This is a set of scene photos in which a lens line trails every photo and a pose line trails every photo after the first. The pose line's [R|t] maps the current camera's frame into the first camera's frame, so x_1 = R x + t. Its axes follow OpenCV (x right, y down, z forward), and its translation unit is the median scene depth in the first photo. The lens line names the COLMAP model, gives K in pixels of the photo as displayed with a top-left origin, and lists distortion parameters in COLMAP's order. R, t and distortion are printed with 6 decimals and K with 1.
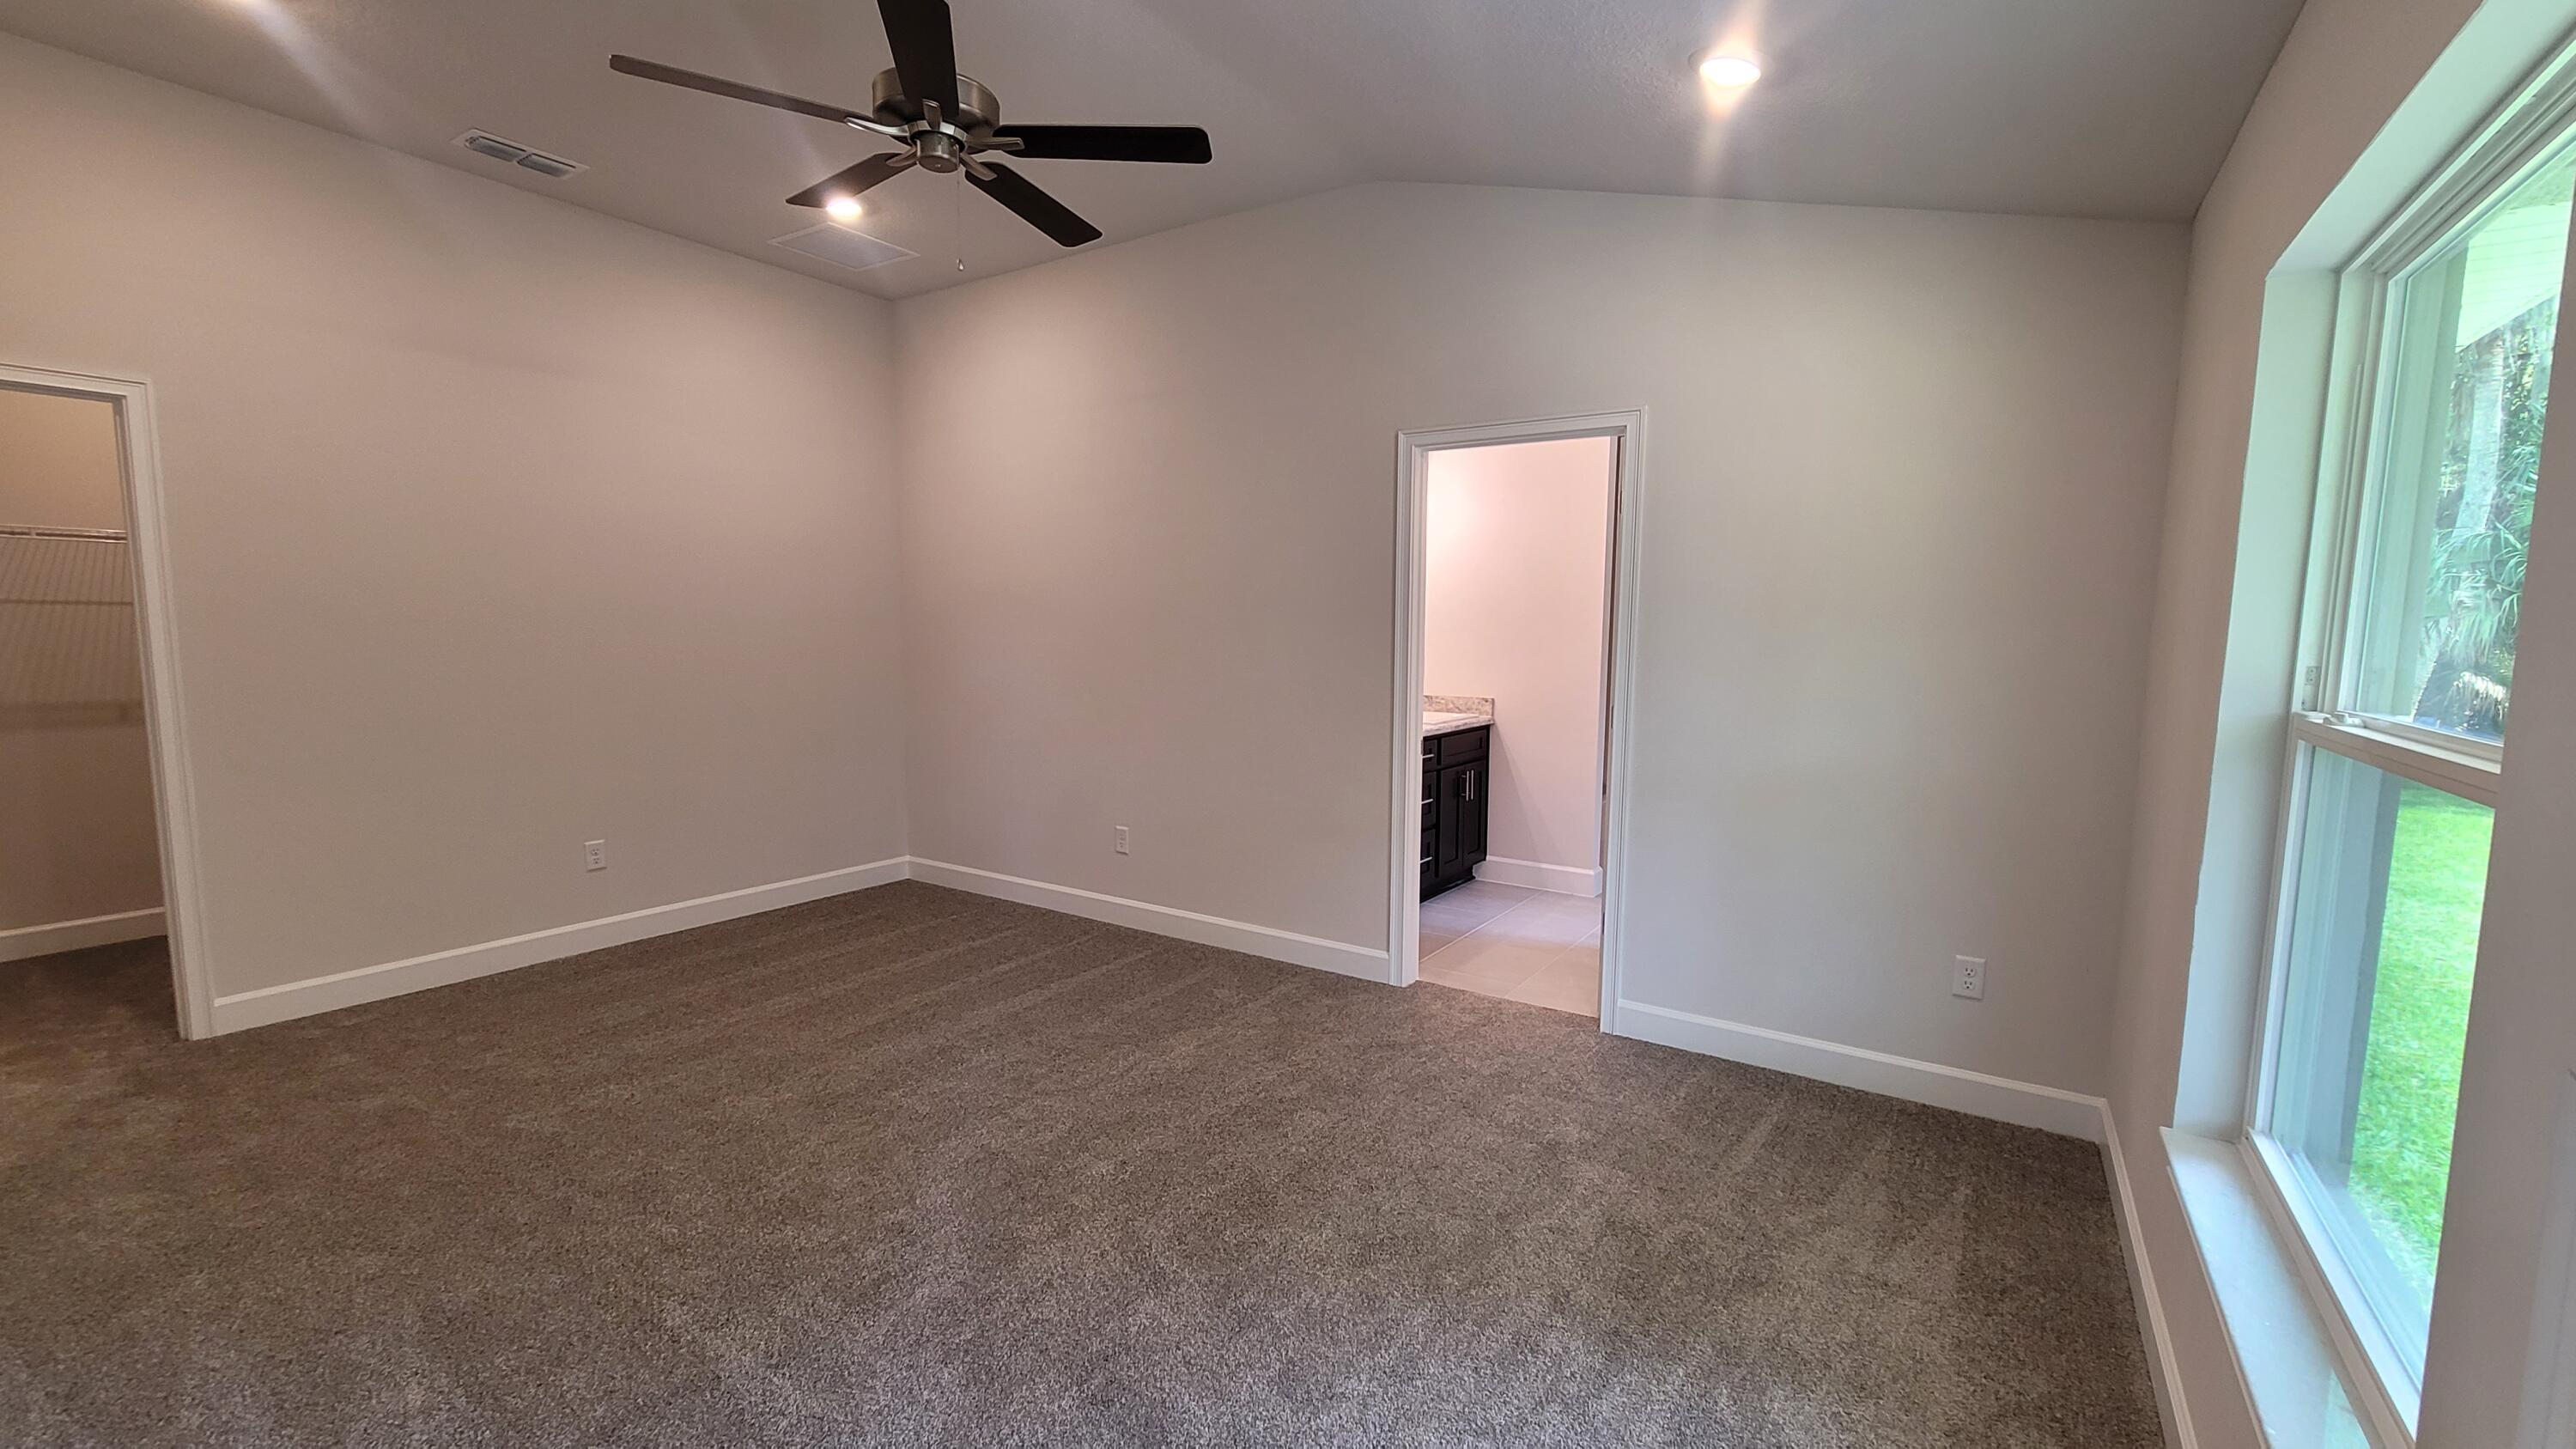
lens RADIAL K [[1045.2, 0, 1293.4], [0, 1045.2, 734.4], [0, 0, 1]] dist [0.001456, 0.000005]
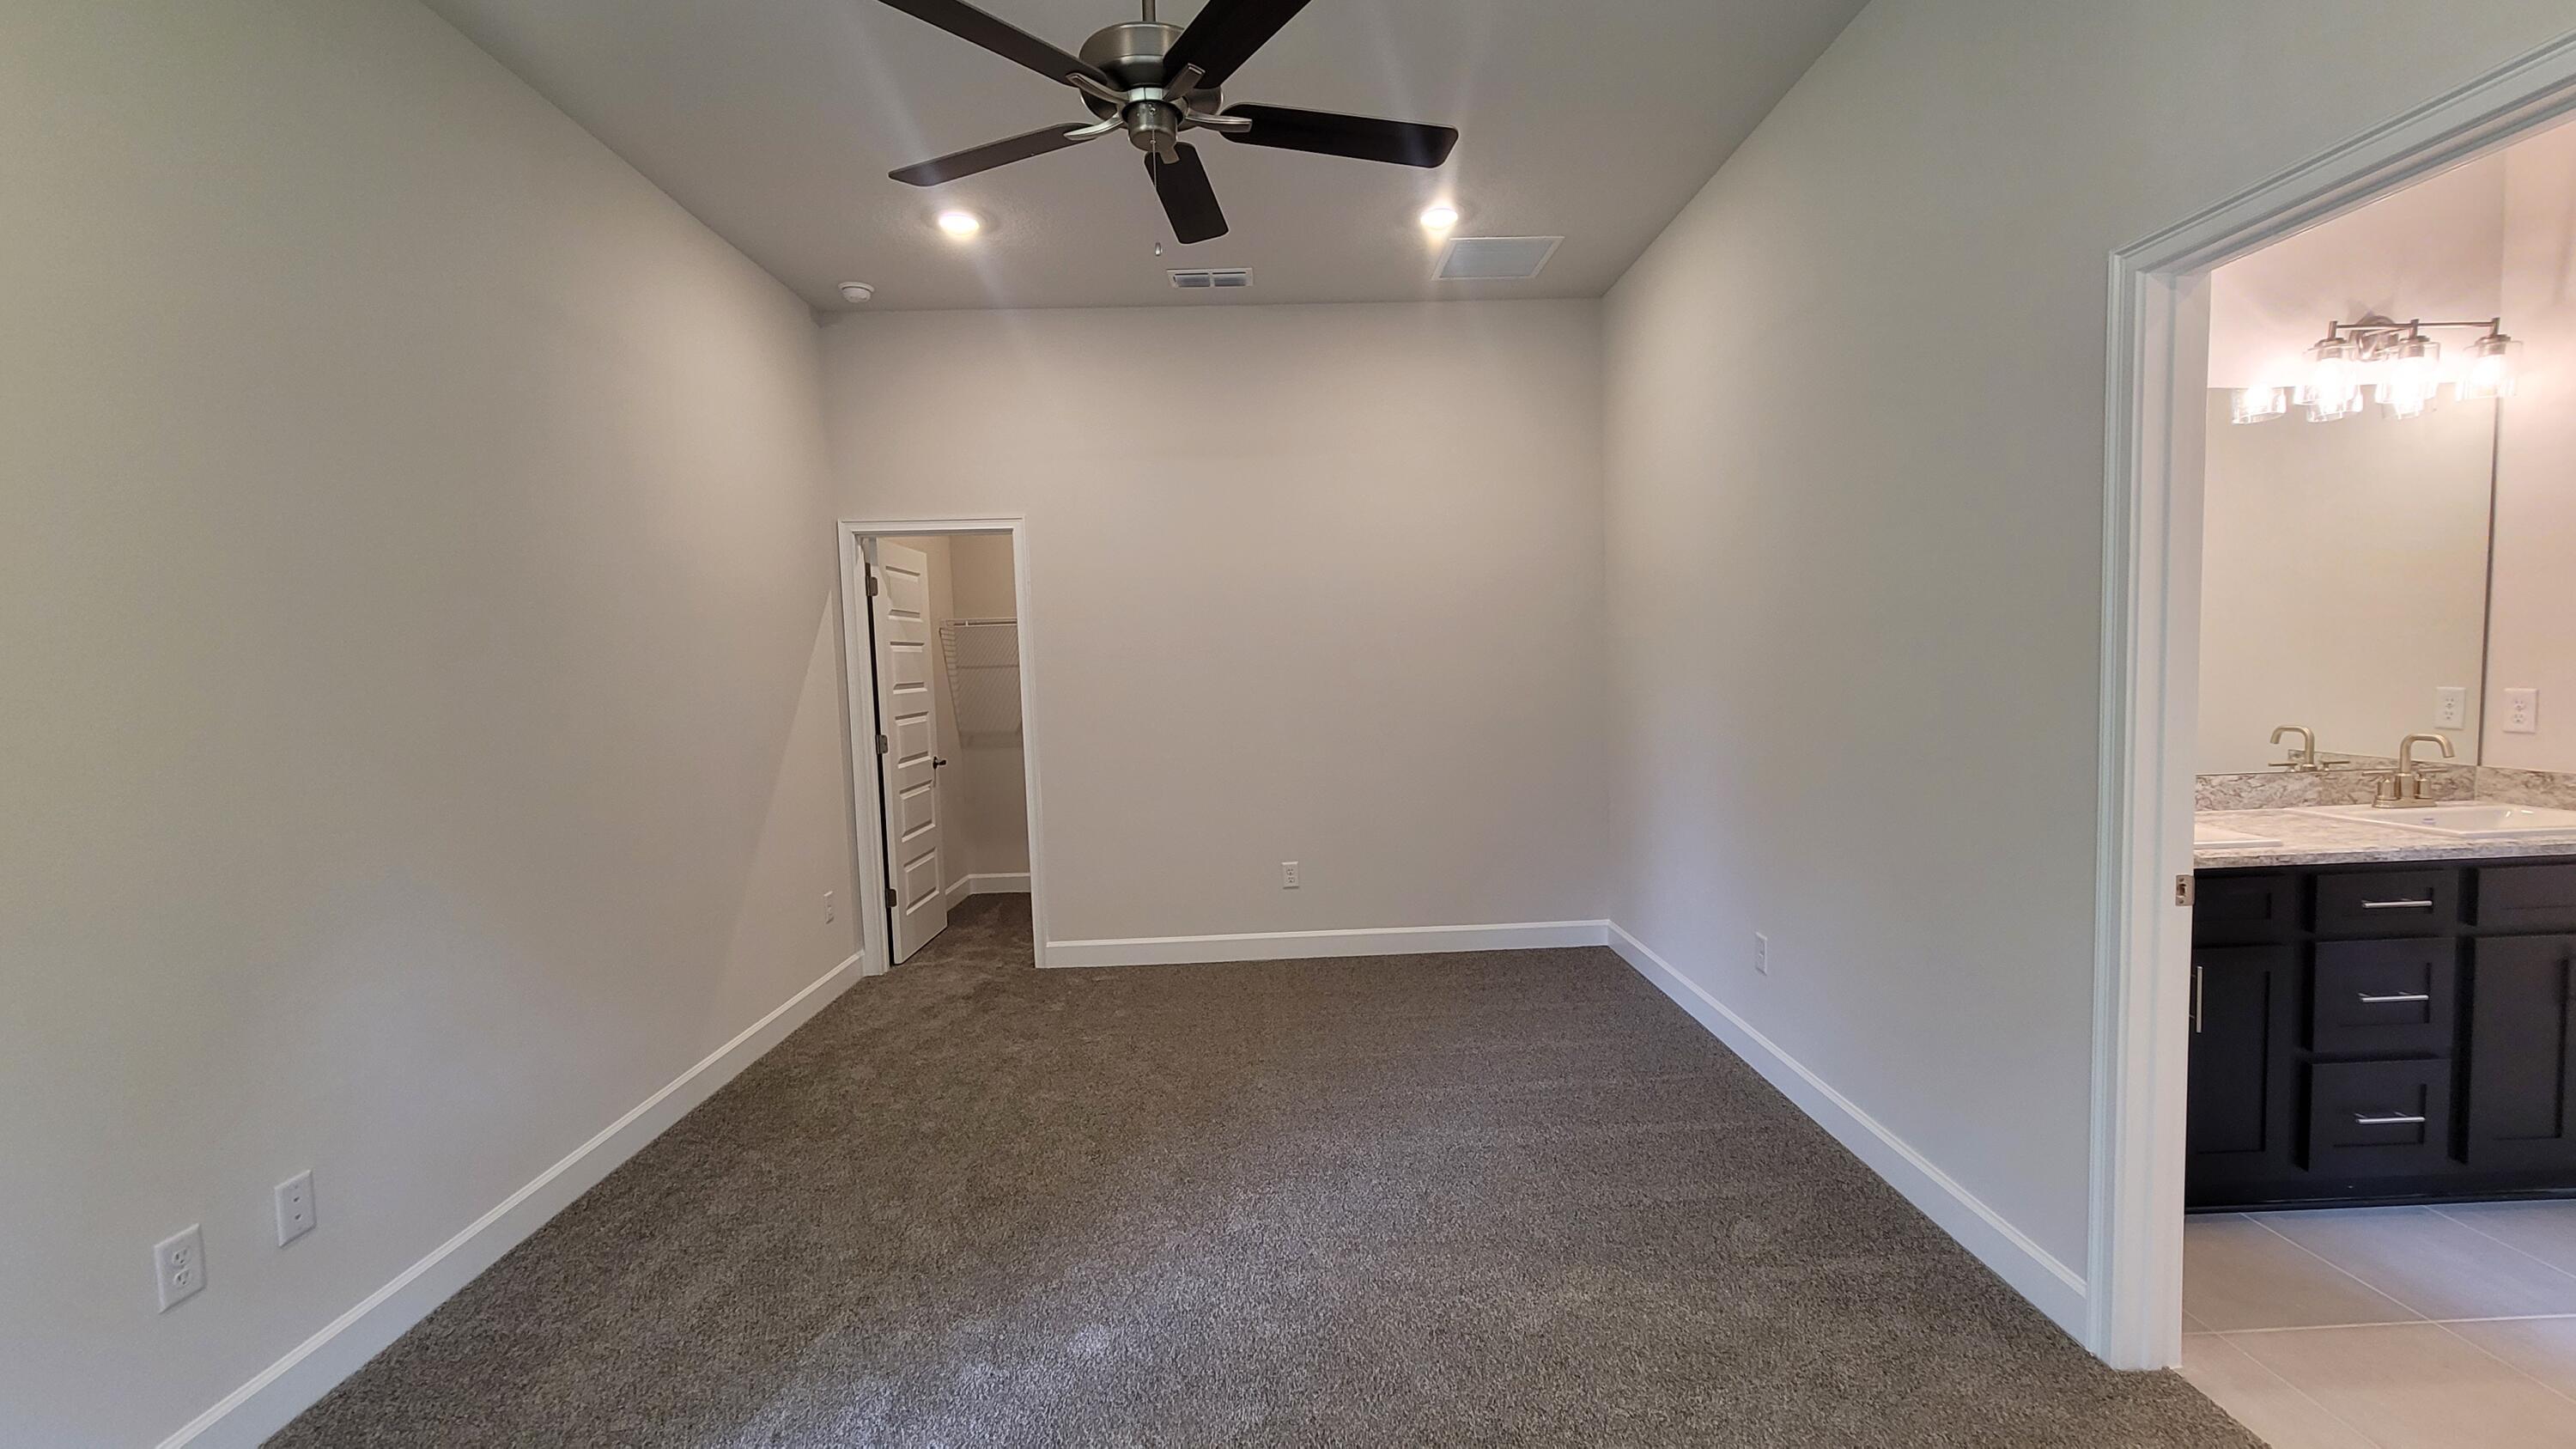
lens RADIAL K [[1045.2, 0, 1293.4], [0, 1045.2, 734.4], [0, 0, 1]] dist [0.001456, 0.000005]
pose [[0.579843, 0.027729, -0.814256, 0.289187], [-0.047596, 0.998867, 0.000123, -0.041905], [0.813337, 0.038684, 0.580506, 0.403740]]
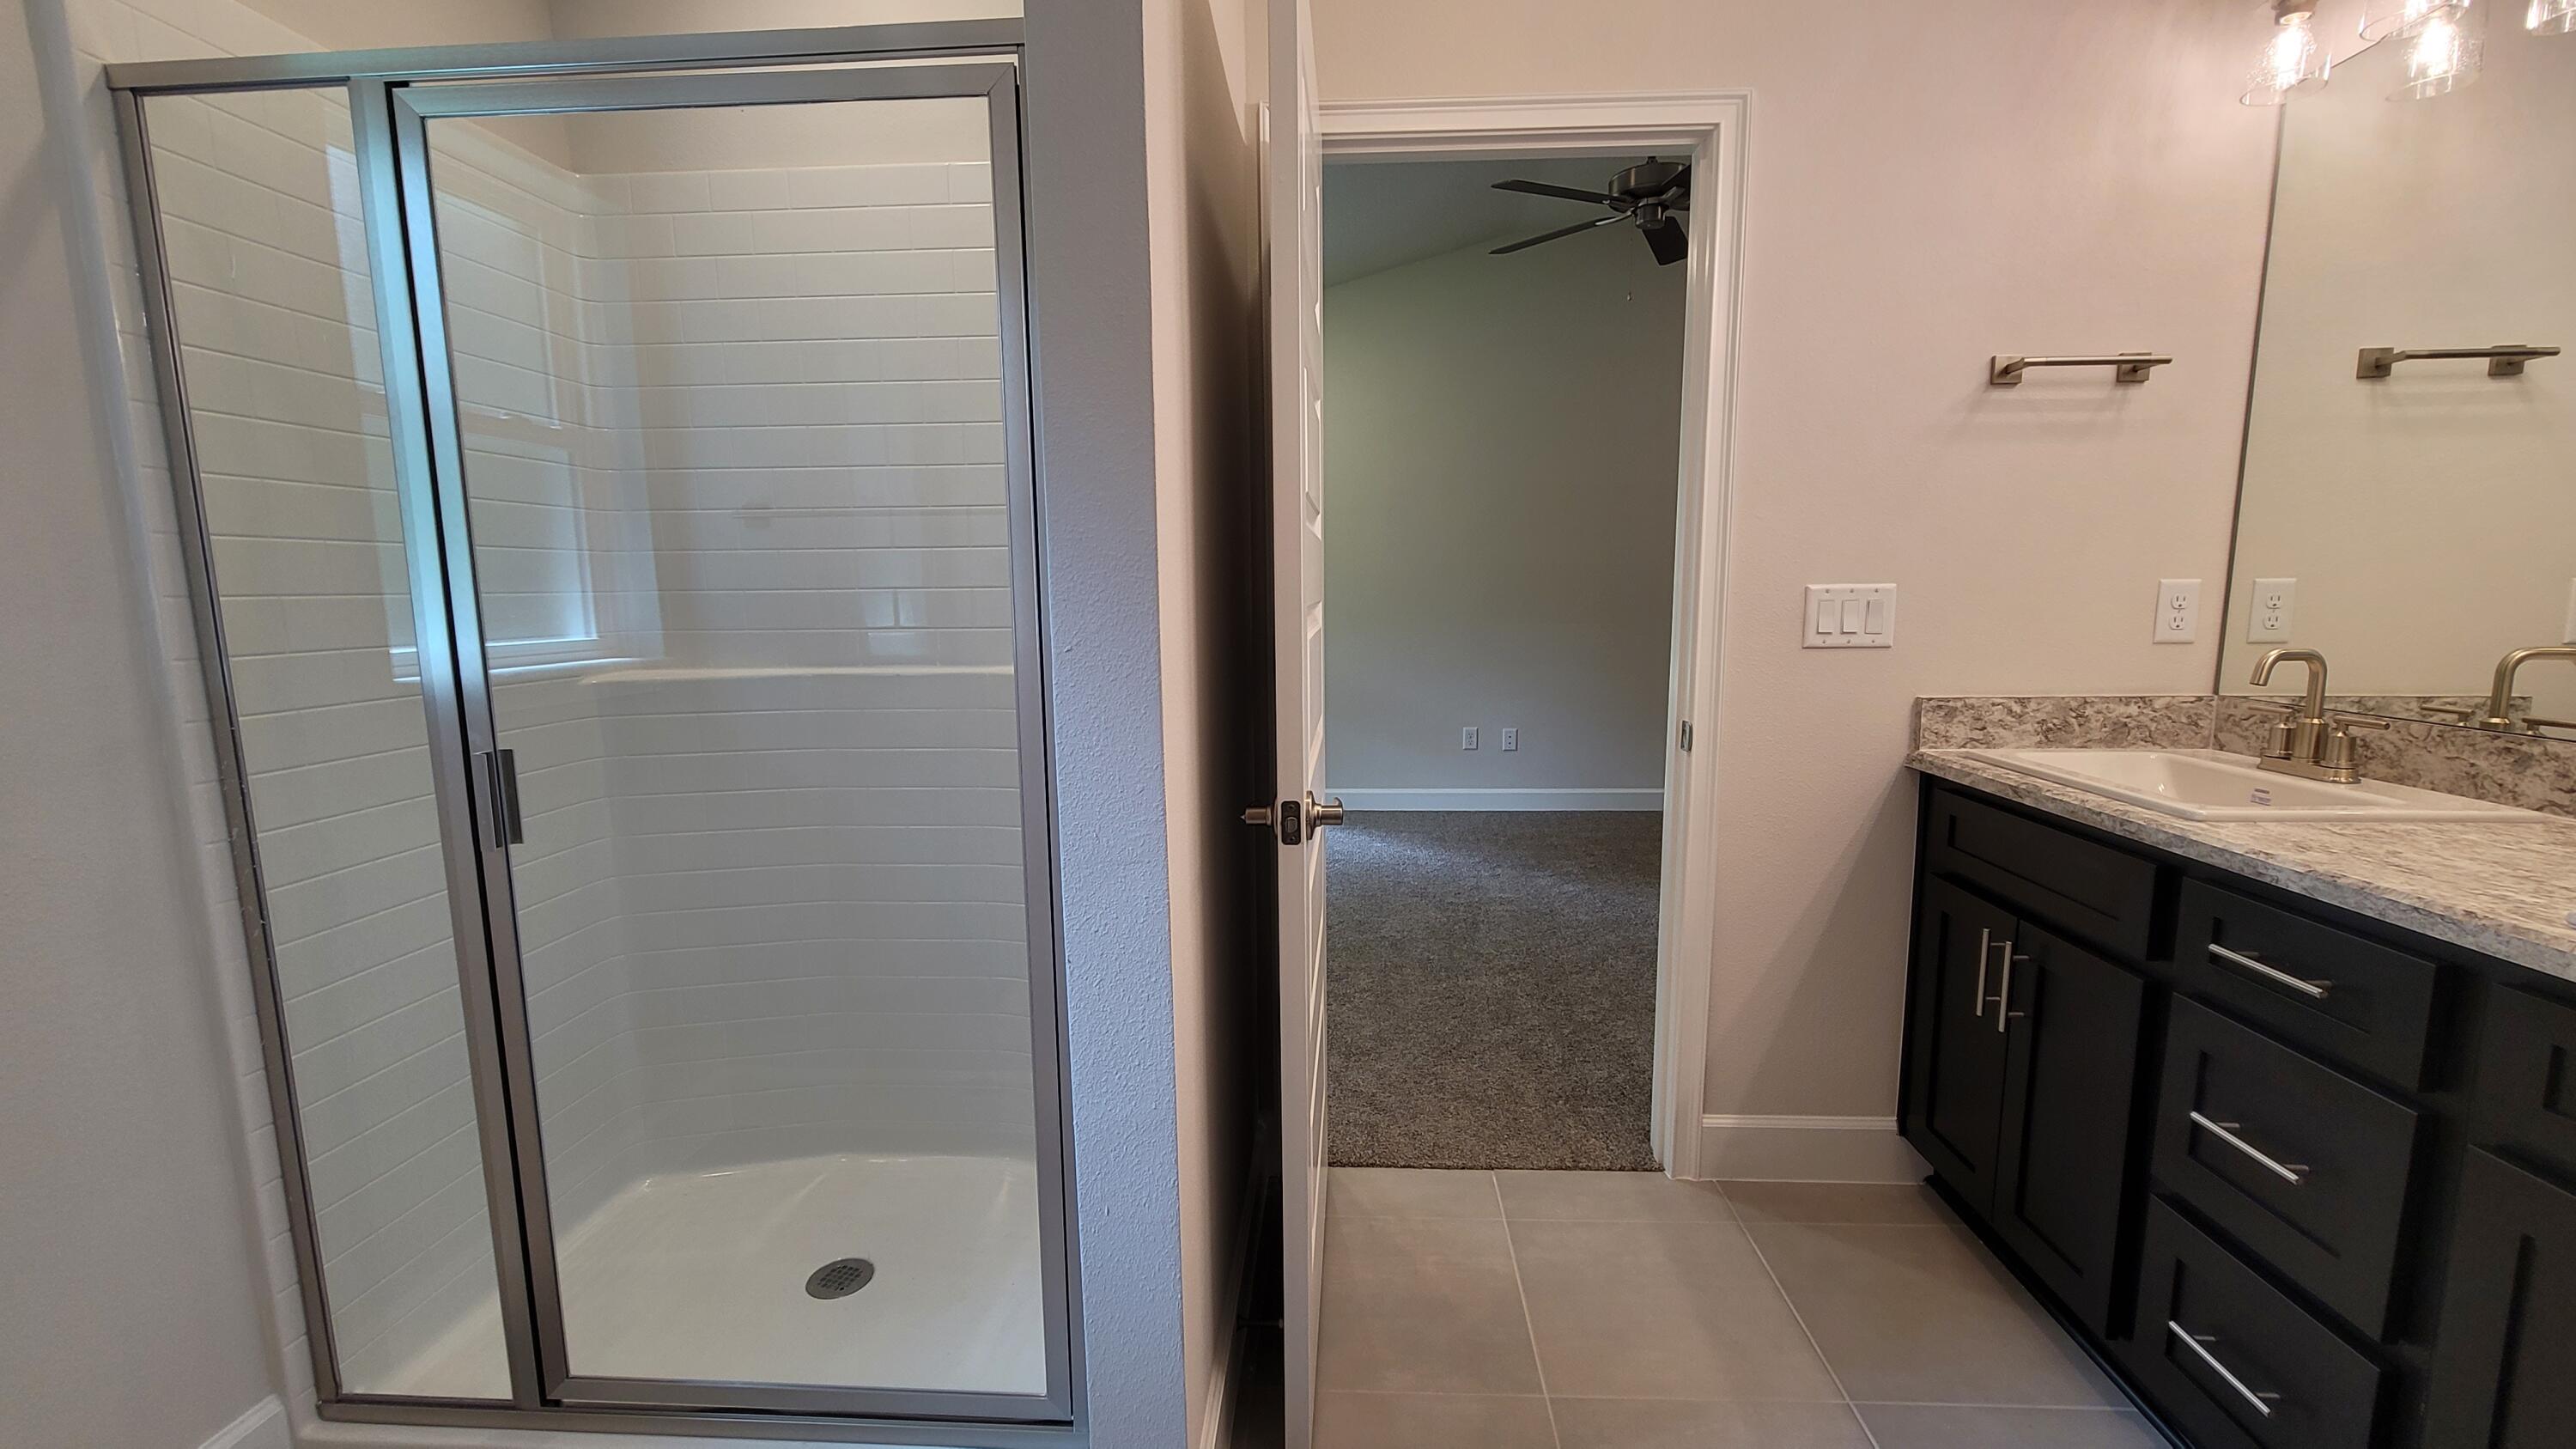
lens RADIAL K [[1045.2, 0, 1293.4], [0, 1045.2, 734.4], [0, 0, 1]] dist [0.001456, 0.000005]
pose [[-0.855432, 0.075098, -0.512441, 0.529593], [-0.049409, 0.973086, 0.225084, -0.089221], [0.515552, 0.217863, -0.828699, 1.249743]]
